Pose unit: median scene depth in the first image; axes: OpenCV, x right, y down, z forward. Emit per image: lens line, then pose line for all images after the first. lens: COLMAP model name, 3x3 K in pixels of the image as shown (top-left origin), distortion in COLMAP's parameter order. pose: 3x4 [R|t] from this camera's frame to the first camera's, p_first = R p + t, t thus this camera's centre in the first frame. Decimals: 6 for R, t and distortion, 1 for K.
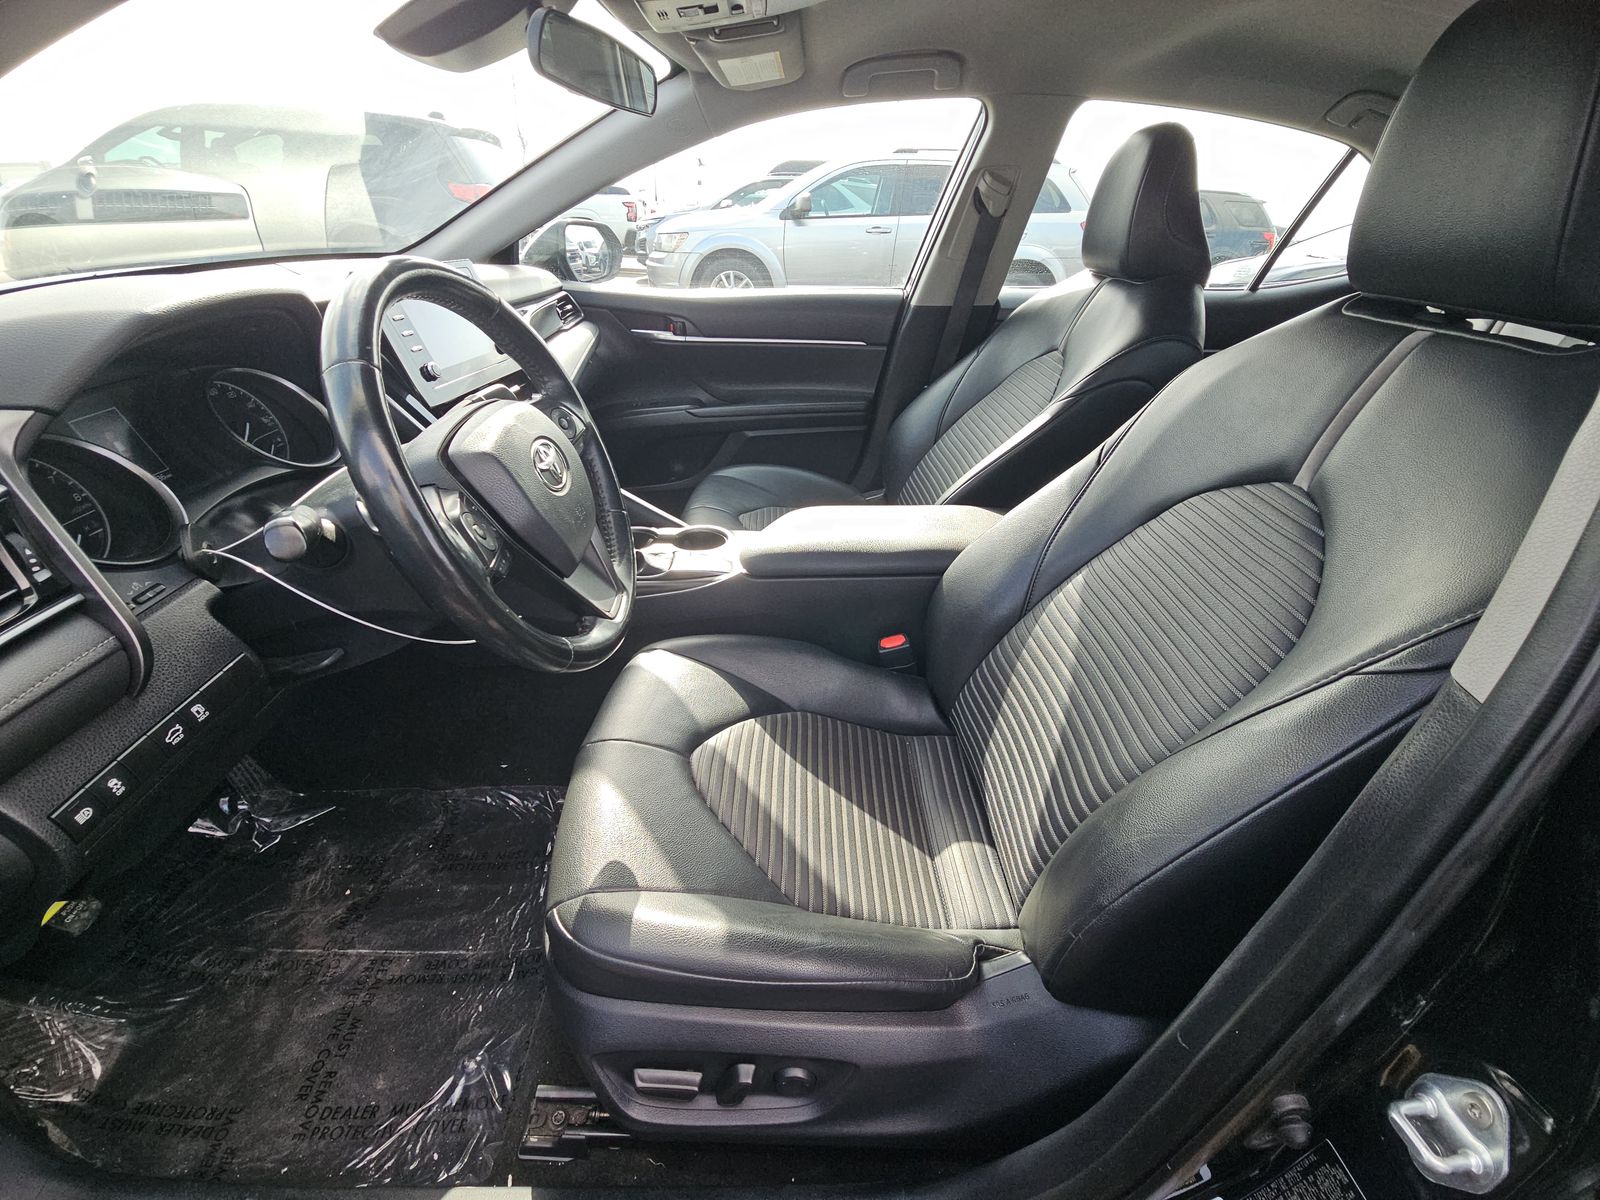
lens RADIAL K [[646.1, 0, 793.2], [0, 646.1, 598.6], [0, 0, 1]] dist [-0.000586, -0.005097]
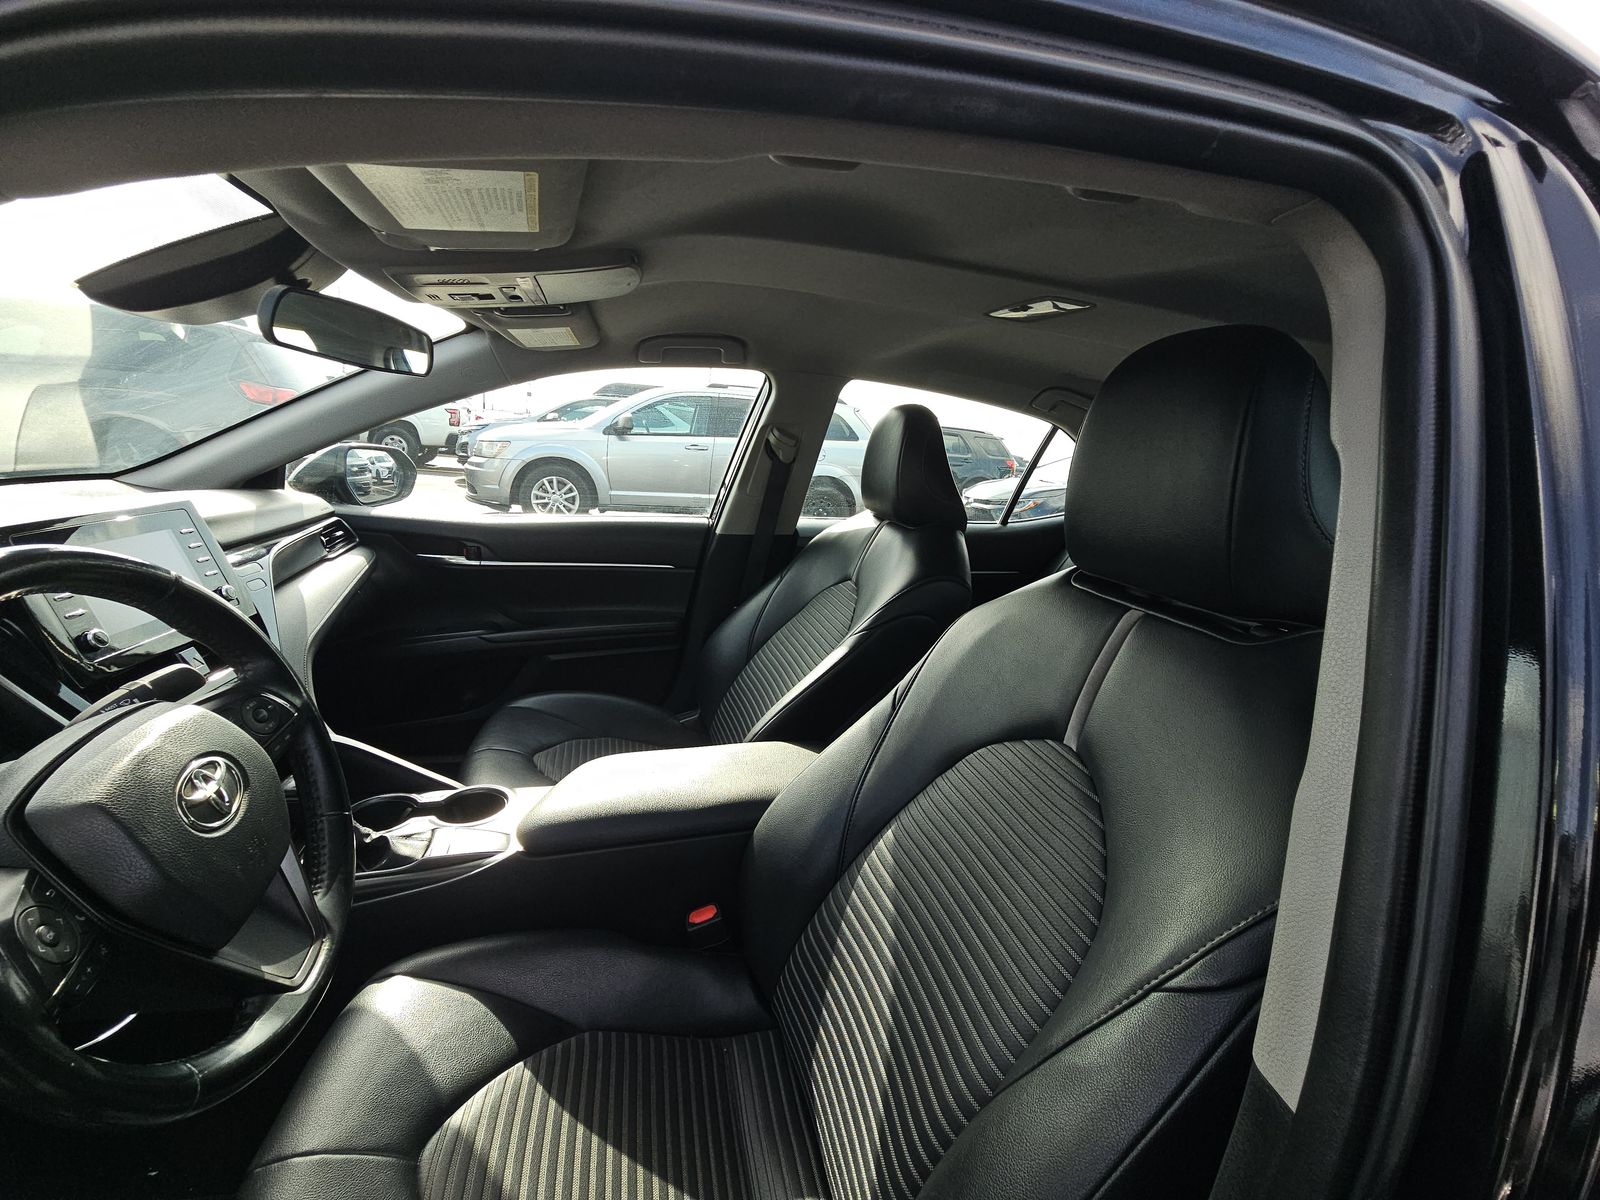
lens RADIAL K [[646.1, 0, 793.2], [0, 646.1, 598.6], [0, 0, 1]] dist [-0.000586, -0.005097]
pose [[0.967011, -0.013638, 0.254370, 0.052144], [0.083880, 0.959924, -0.267412, -0.092647], [-0.240528, 0.279927, 0.929401, 0.039903]]
